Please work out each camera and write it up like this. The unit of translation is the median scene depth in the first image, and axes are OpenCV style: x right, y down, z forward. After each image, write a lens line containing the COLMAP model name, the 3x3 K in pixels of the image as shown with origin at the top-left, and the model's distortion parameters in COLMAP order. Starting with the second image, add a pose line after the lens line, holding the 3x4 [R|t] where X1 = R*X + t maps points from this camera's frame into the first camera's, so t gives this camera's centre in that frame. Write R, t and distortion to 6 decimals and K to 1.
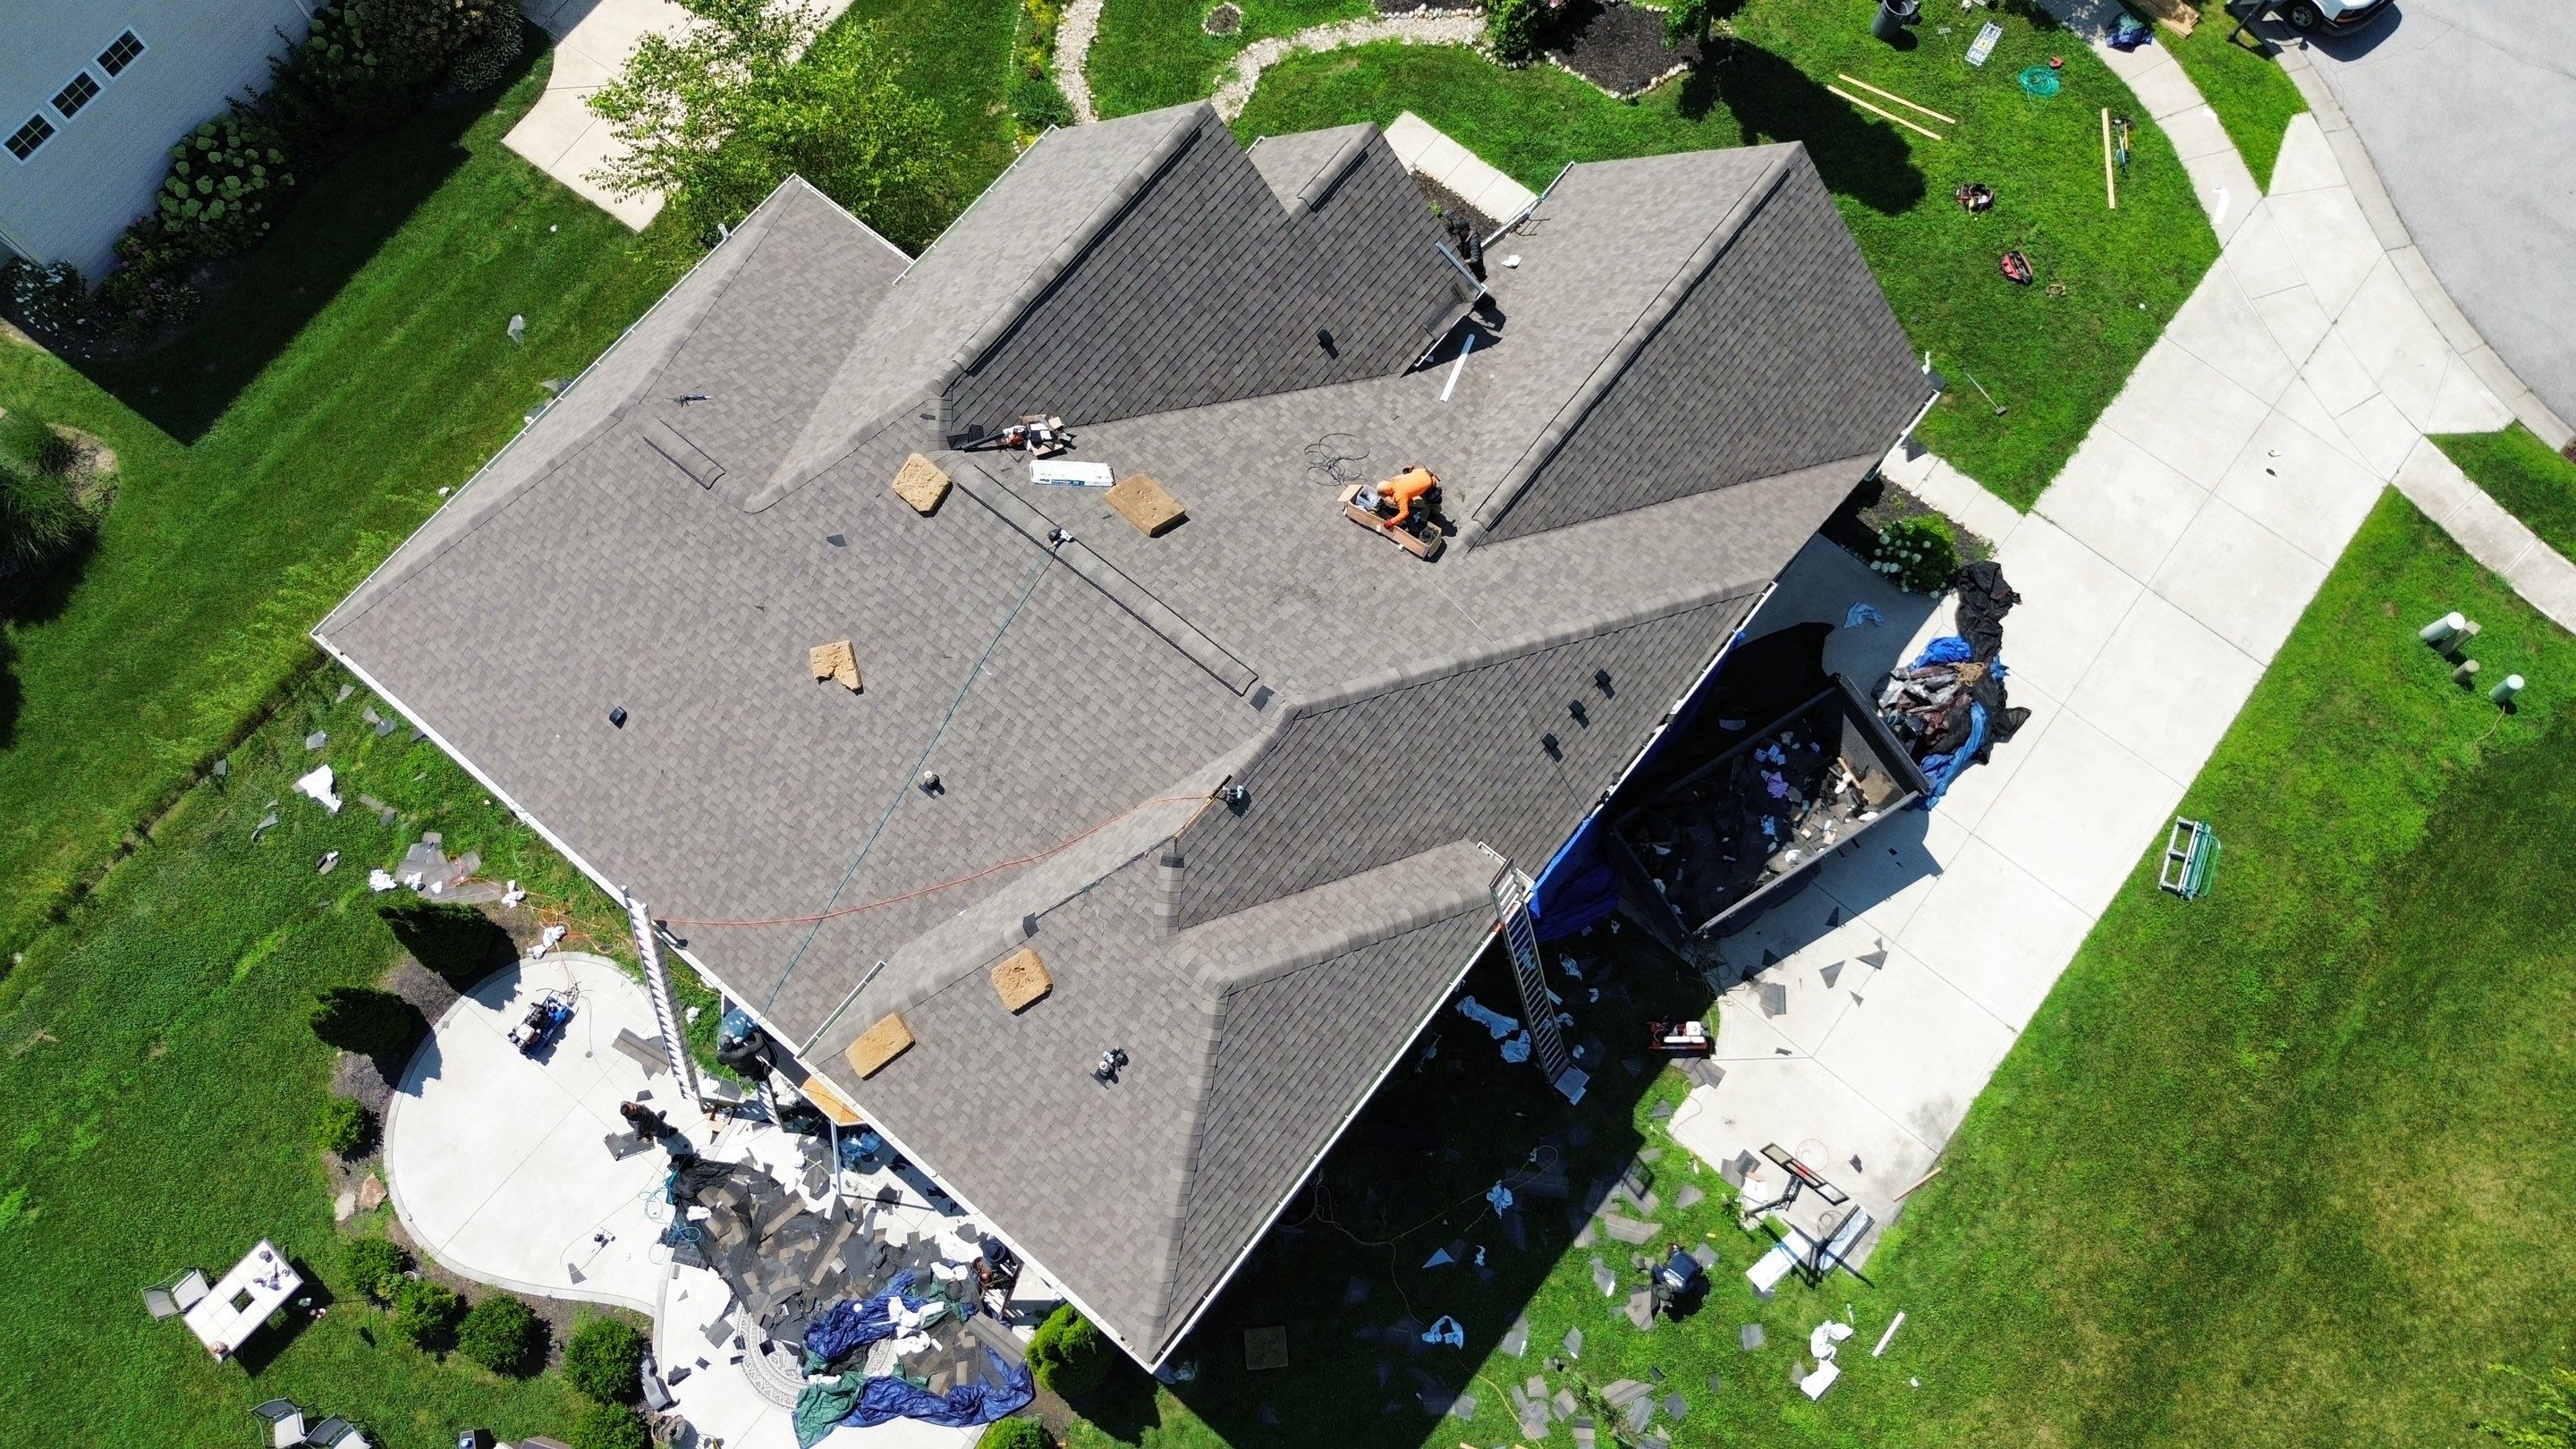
lens RADIAL K [[1778.3, 0, 1281.7], [0, 1778.3, 730.4], [0, 0, 1]] dist [0.054526, -0.024279]
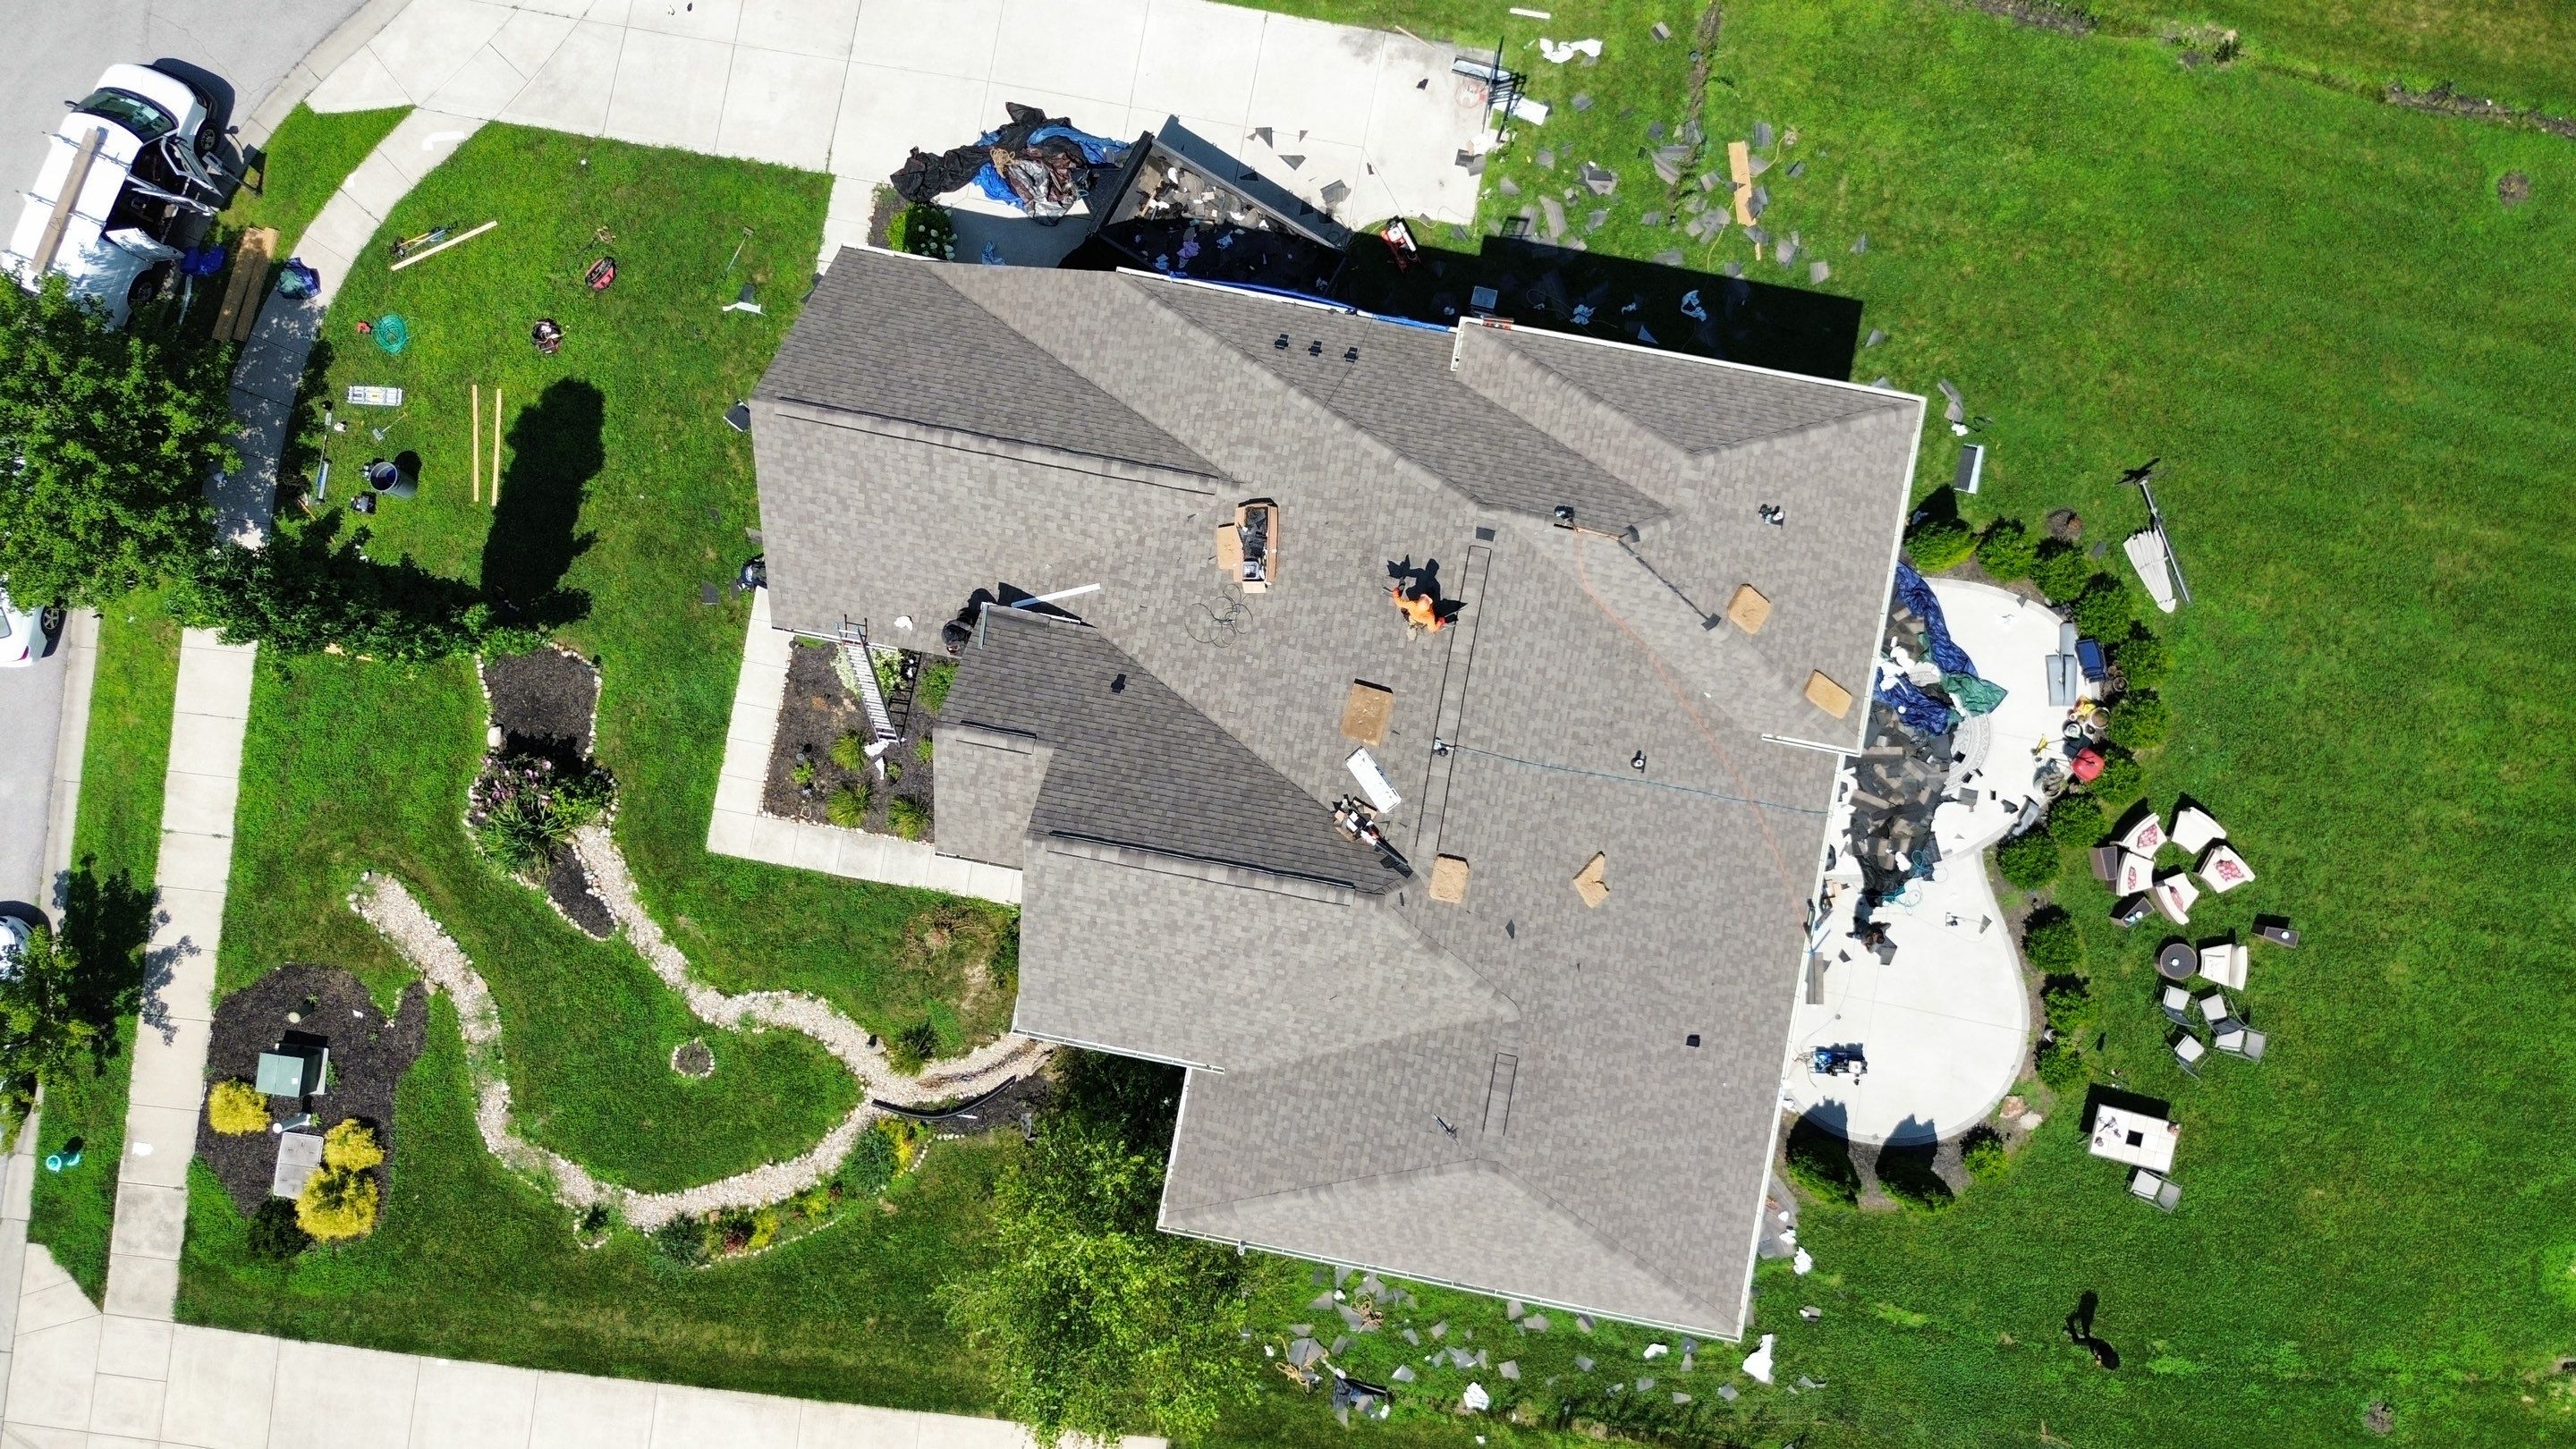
lens RADIAL K [[1778.3, 0, 1276.9], [0, 1778.3, 715.9], [0, 0, 1]] dist [0.054526, -0.024279]
pose [[-0.476965, -0.877623, 0.047770, -0.084001], [0.840743, -0.439727, 0.315899, -0.439819], [-0.256235, 0.190835, 0.947589, -0.094378]]
